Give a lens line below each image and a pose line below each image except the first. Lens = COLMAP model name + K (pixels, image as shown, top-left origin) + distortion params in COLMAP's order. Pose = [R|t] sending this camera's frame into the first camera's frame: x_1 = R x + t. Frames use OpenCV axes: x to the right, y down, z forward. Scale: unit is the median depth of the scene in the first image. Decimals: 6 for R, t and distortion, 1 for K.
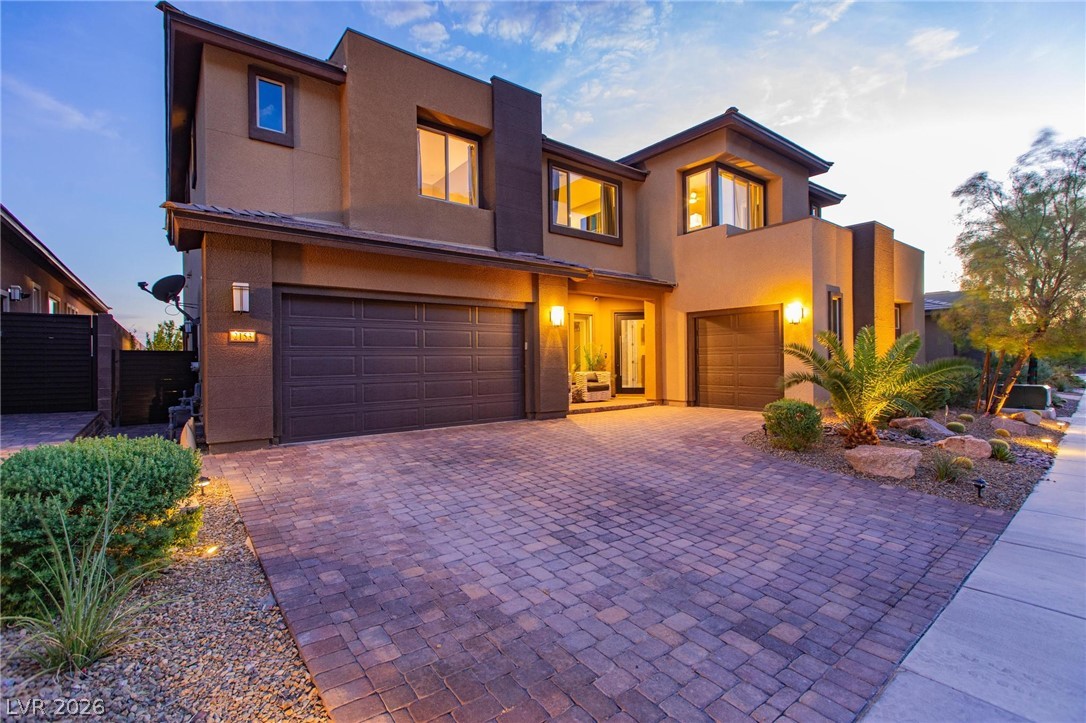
lens RADIAL K [[482.9, 0, 543.0], [0, 482.9, 361.5], [0, 0, 1]] dist [0.001865, -0.000452]
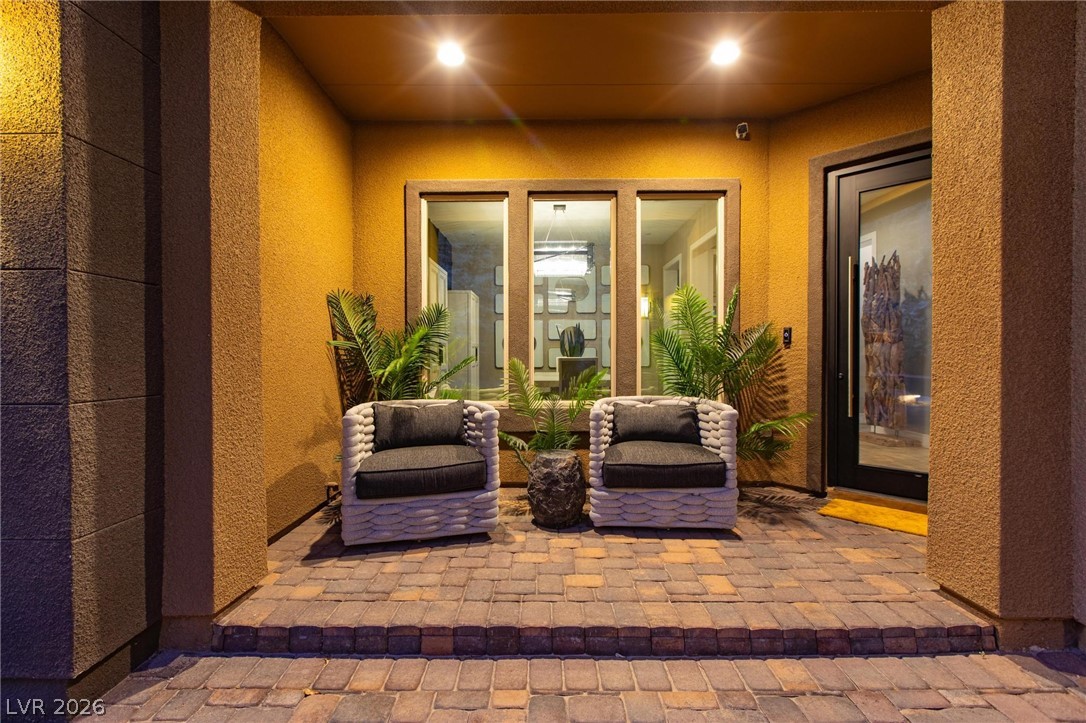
lens RADIAL K [[482.9, 0, 543.0], [0, 482.9, 361.5], [0, 0, 1]] dist [0.001865, -0.000452]
pose [[0.787495, 0.013522, -0.616172, 0.209936], [-0.009903, 0.999908, 0.009287, 0.000563], [0.616241, -0.001212, 0.787557, 0.787642]]
